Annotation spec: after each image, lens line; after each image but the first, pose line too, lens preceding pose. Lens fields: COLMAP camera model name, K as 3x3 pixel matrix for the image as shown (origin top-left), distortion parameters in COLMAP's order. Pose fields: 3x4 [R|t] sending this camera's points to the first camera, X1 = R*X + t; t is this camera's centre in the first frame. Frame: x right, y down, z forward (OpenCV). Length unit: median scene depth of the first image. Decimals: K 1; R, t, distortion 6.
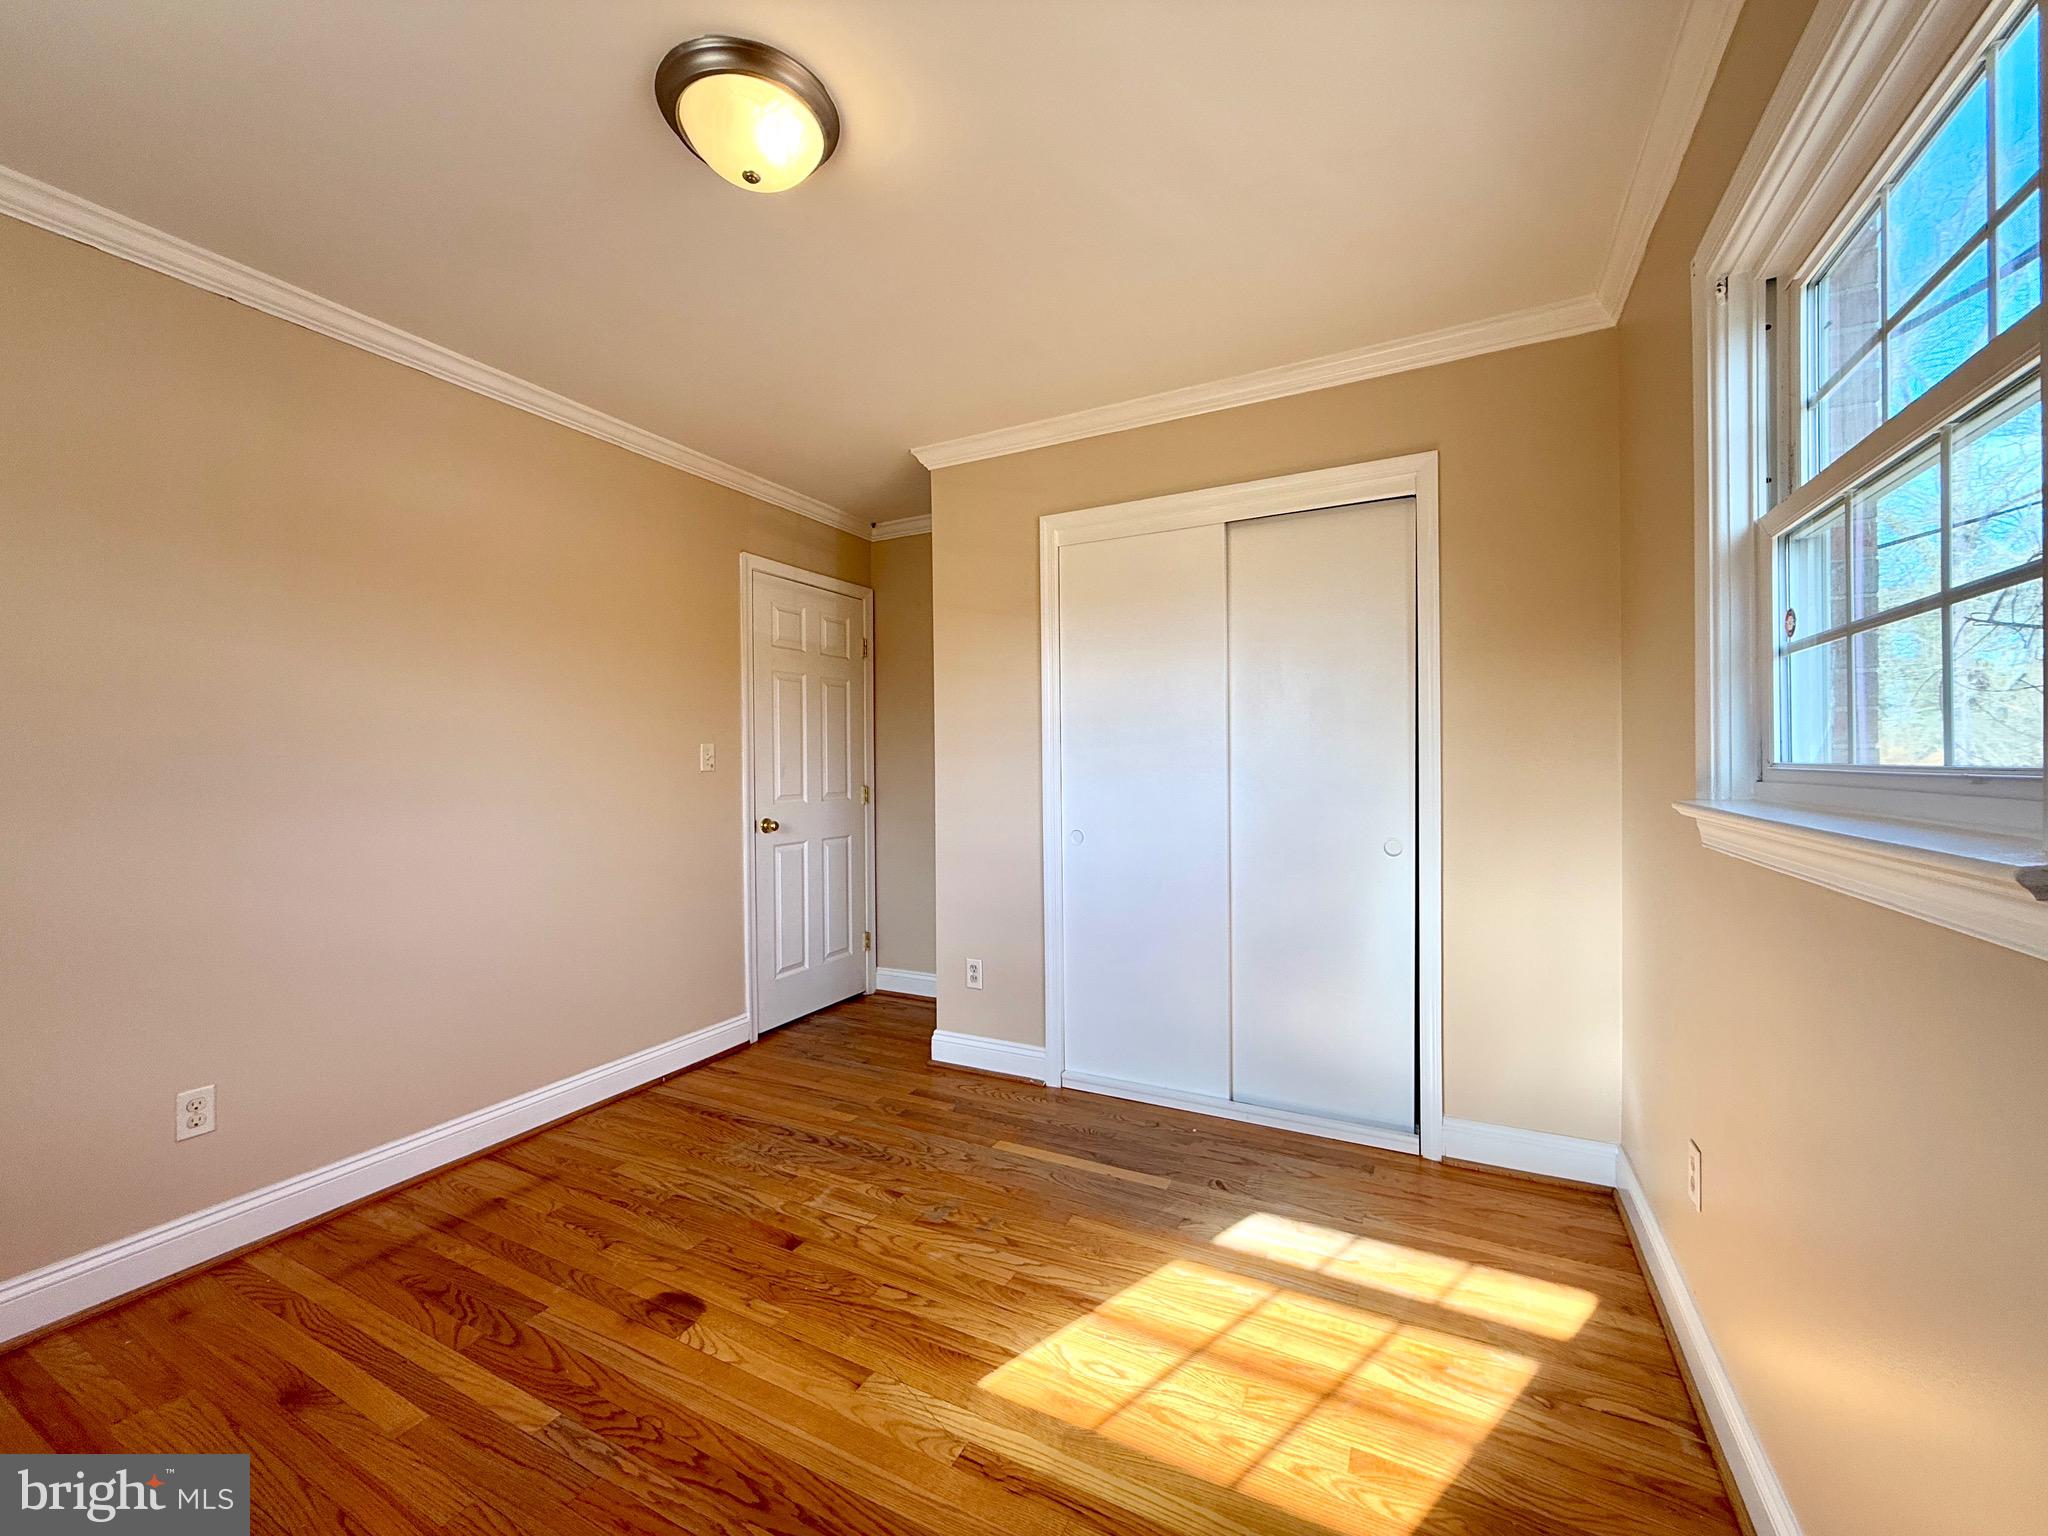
lens RADIAL K [[813.3, 0, 1019.4], [0, 813.3, 767.3], [0, 0, 1]] dist [-0.001099, 0.000151]
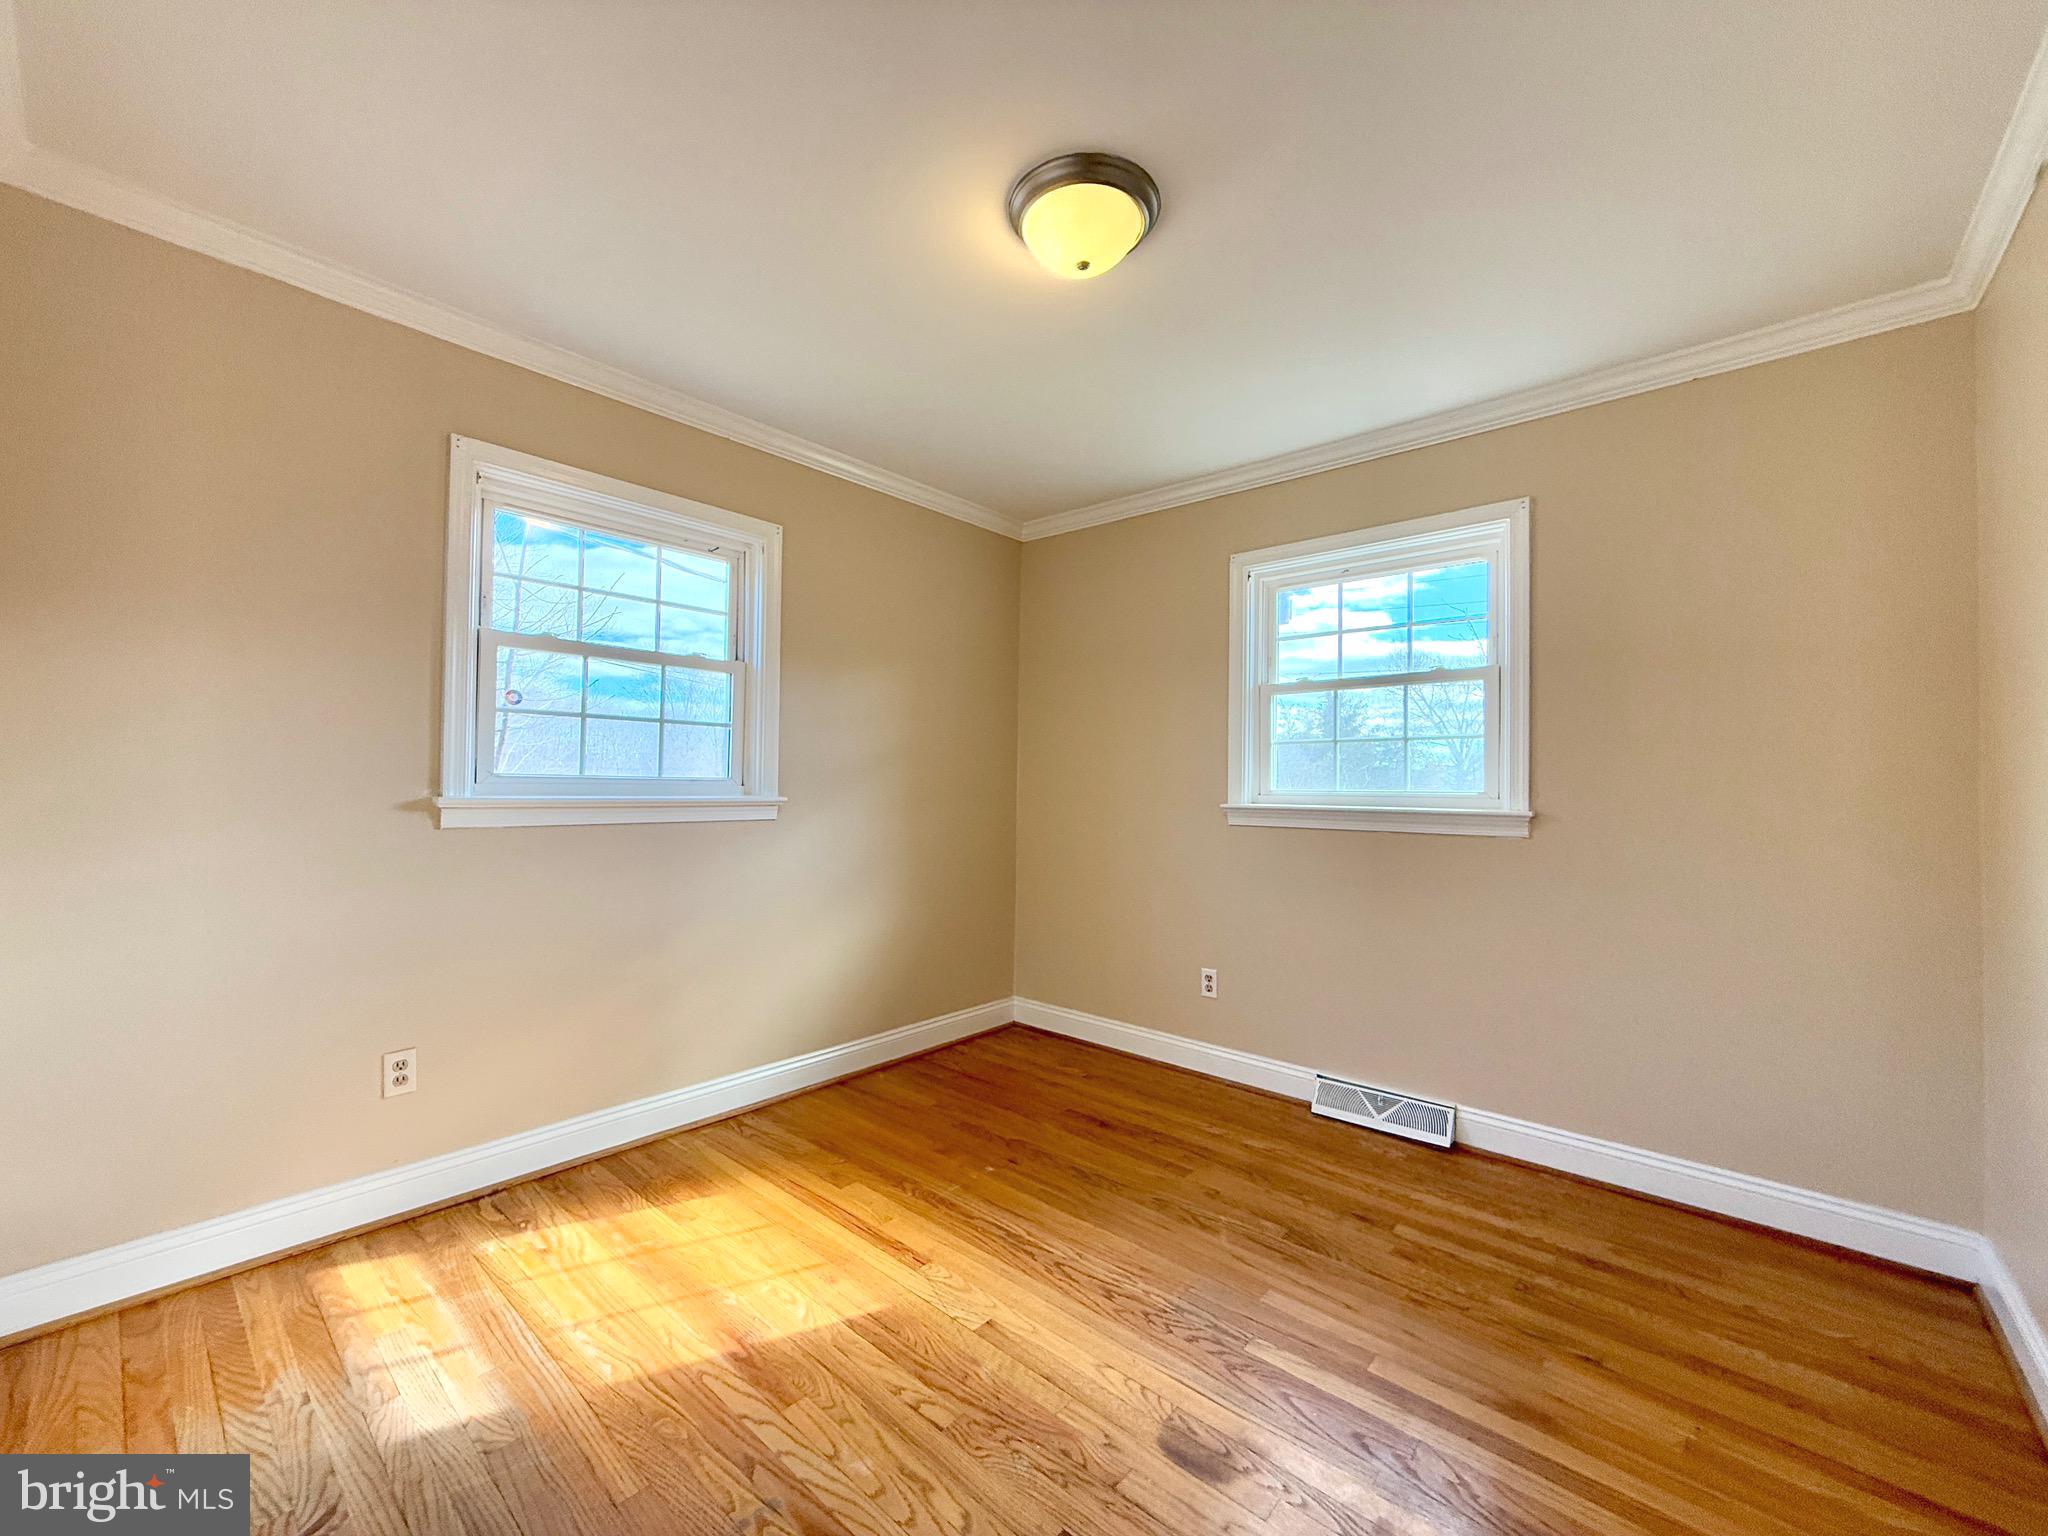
lens RADIAL K [[813.3, 0, 1019.4], [0, 813.3, 767.3], [0, 0, 1]] dist [-0.001099, 0.000151]
pose [[-0.970358, 0.000731, 0.241671, -0.452521], [-0.003879, 0.999819, -0.018600, 0.008465], [-0.241641, -0.018986, -0.970180, 1.852237]]
